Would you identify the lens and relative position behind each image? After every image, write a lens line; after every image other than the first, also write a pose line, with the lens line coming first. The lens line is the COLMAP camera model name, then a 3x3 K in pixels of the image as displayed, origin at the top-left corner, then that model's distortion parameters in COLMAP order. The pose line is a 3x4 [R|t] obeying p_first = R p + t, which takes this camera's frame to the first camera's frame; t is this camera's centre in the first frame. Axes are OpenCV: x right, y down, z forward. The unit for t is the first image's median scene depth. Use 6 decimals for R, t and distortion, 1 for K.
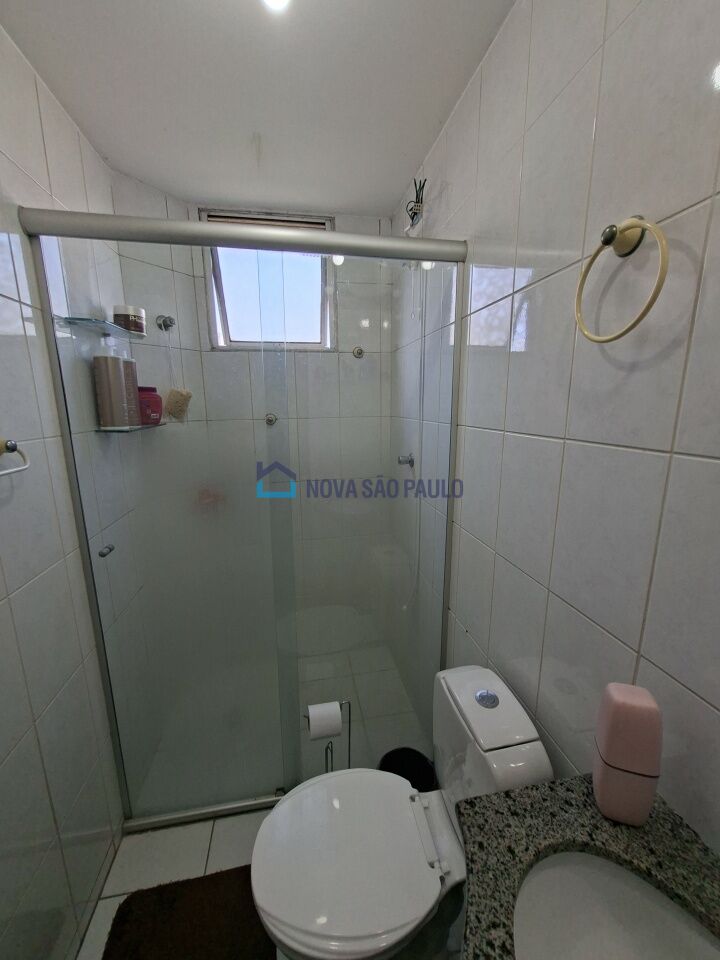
lens RADIAL K [[378.6, 0, 360.0], [0, 378.6, 480.0], [0, 0, 1]] dist [0.000978, -0.000001]
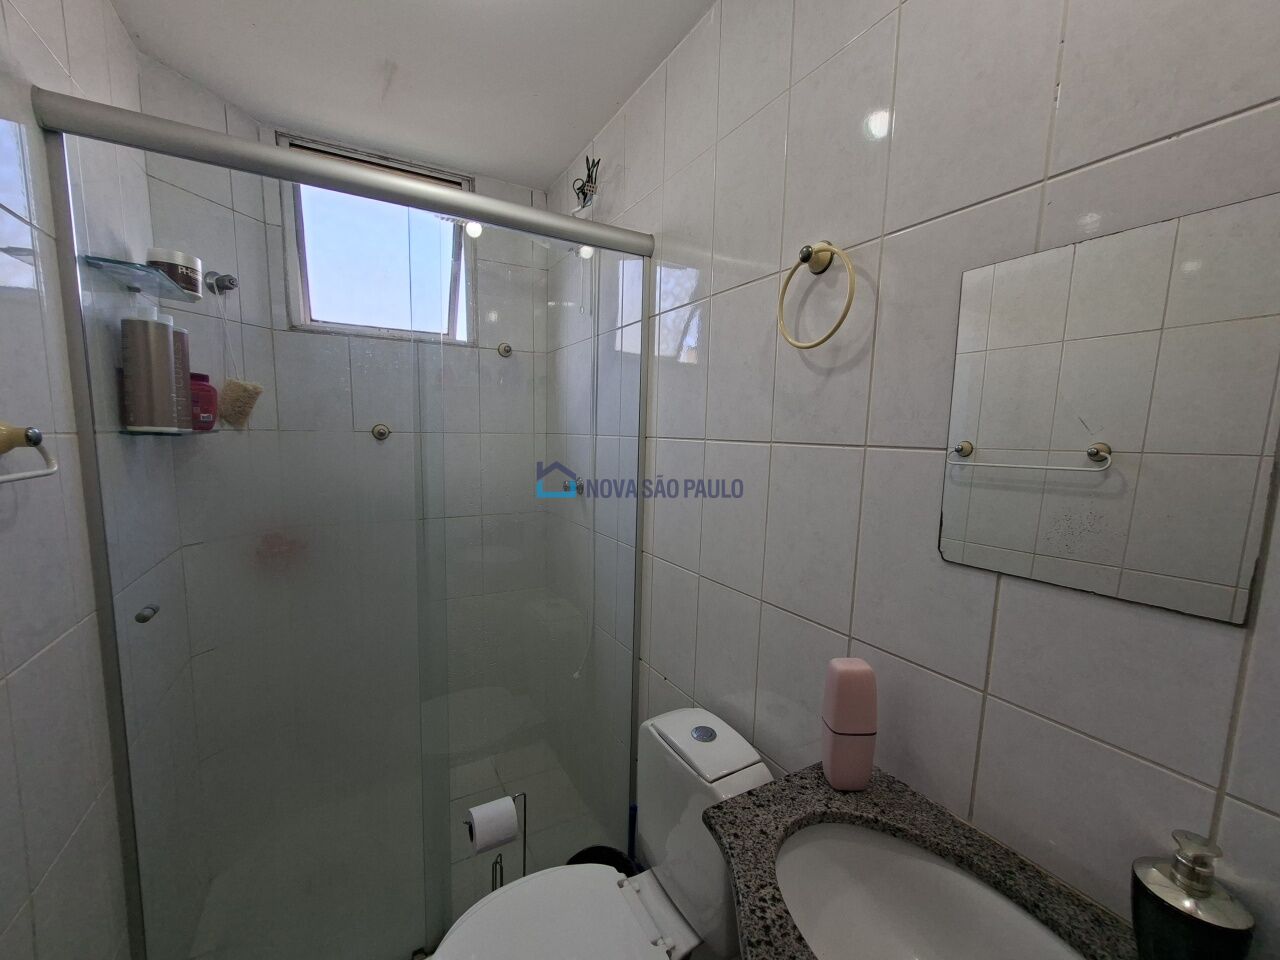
lens RADIAL K [[524.0, 0, 635.4], [0, 524.0, 499.1], [0, 0, 1]] dist [-0.001382, 0.000729]
pose [[0.947368, -0.011108, 0.319953, -0.184667], [0.034398, 0.997144, -0.067232, 0.091751], [-0.318292, 0.074699, 0.945045, -0.139913]]
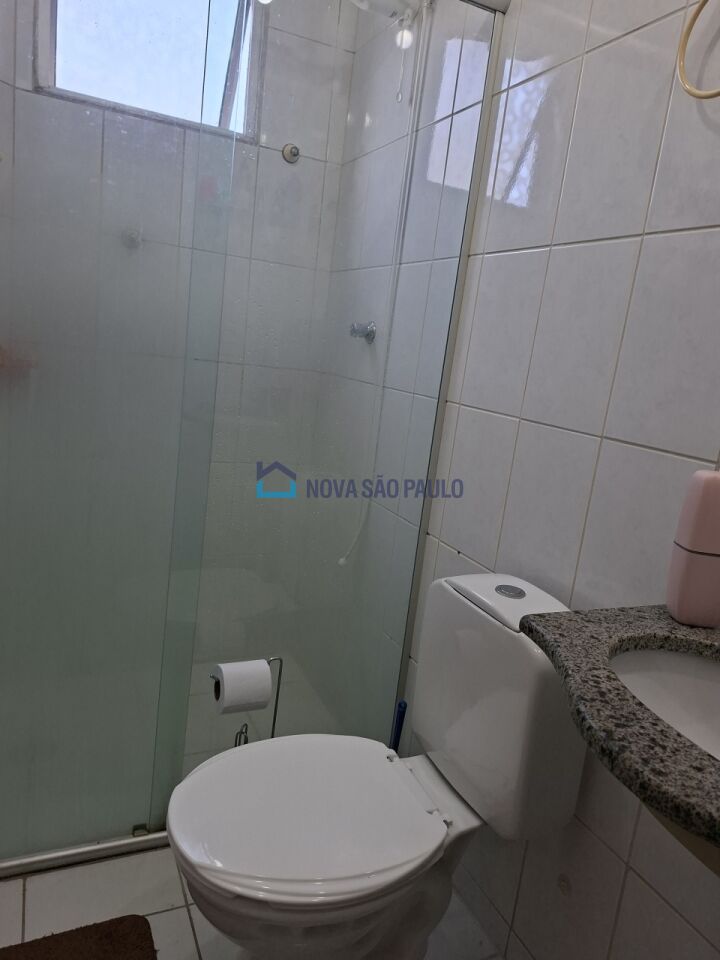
lens RADIAL K [[672.1, 0, 360.0], [0, 672.1, 478.7], [0, 0, 1]] dist [0.080754, -0.092819]
pose [[0.961127, 0.072694, 0.266367, -0.285704], [-0.074354, 0.997224, -0.003861, 0.341909], [-0.265908, -0.016094, 0.963864, -0.177770]]
